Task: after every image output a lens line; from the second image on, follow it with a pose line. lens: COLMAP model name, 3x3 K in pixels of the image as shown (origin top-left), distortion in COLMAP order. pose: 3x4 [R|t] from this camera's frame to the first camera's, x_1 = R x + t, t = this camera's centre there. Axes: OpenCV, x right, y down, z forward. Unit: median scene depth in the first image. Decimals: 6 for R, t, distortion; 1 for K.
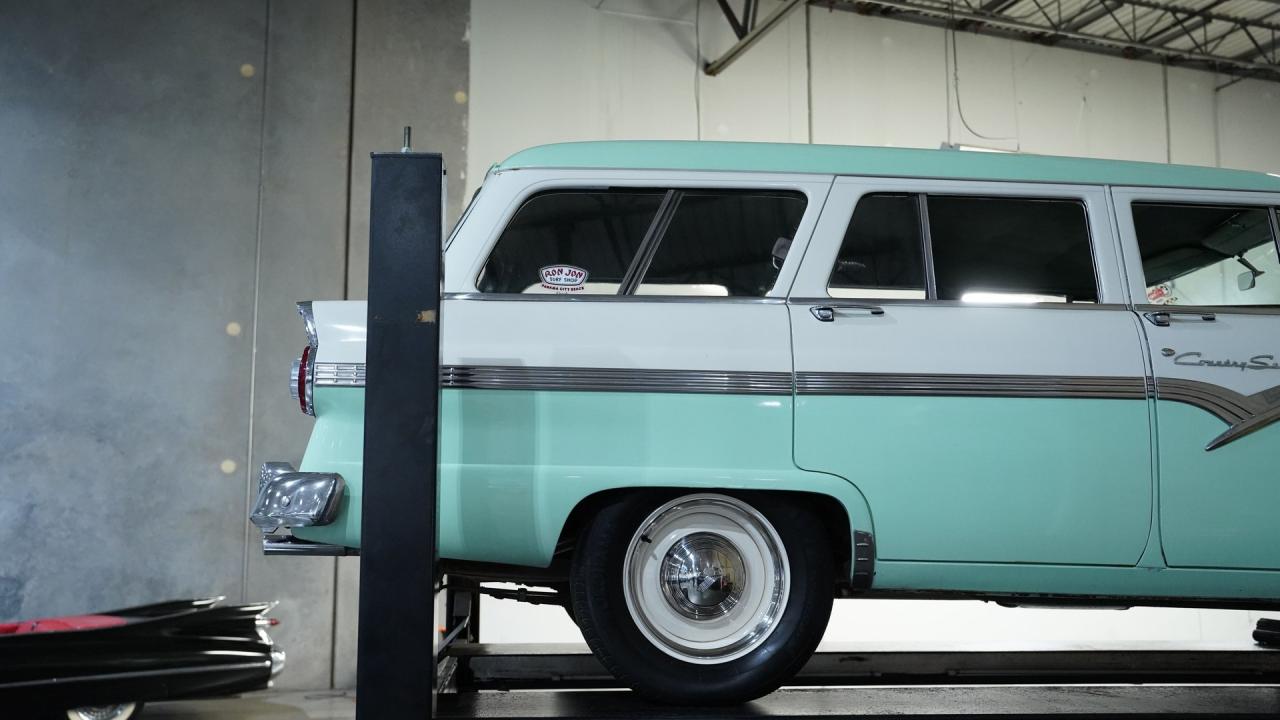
lens RADIAL K [[1216.9, 0, 639.4], [0, 1216.9, 351.9], [0, 0, 1]] dist [0.006927, 0.000000]
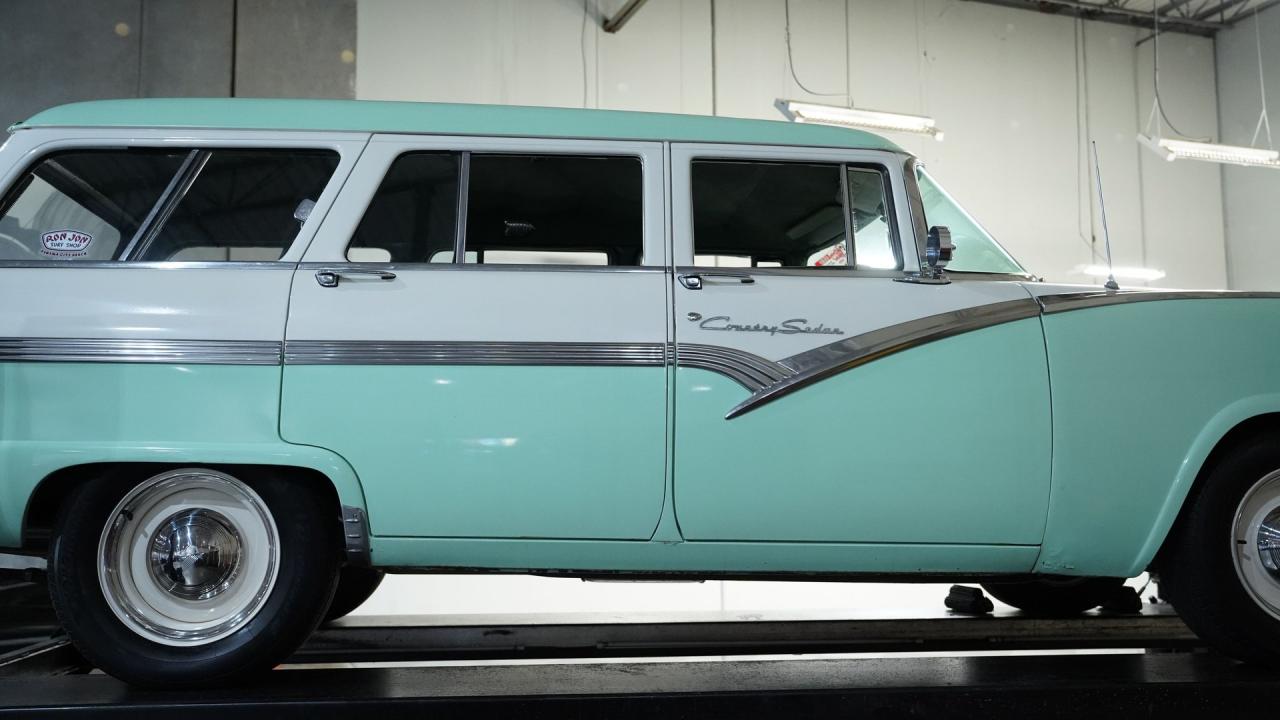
lens RADIAL K [[1216.9, 0, 645.8], [0, 1216.9, 350.3], [0, 0, 1]] dist [0.006927, 0.000000]
pose [[0.999943, -0.007990, 0.007045, 0.375861], [0.007769, 0.999495, 0.030805, -0.003052], [-0.007288, -0.030748, 0.999501, 0.043498]]
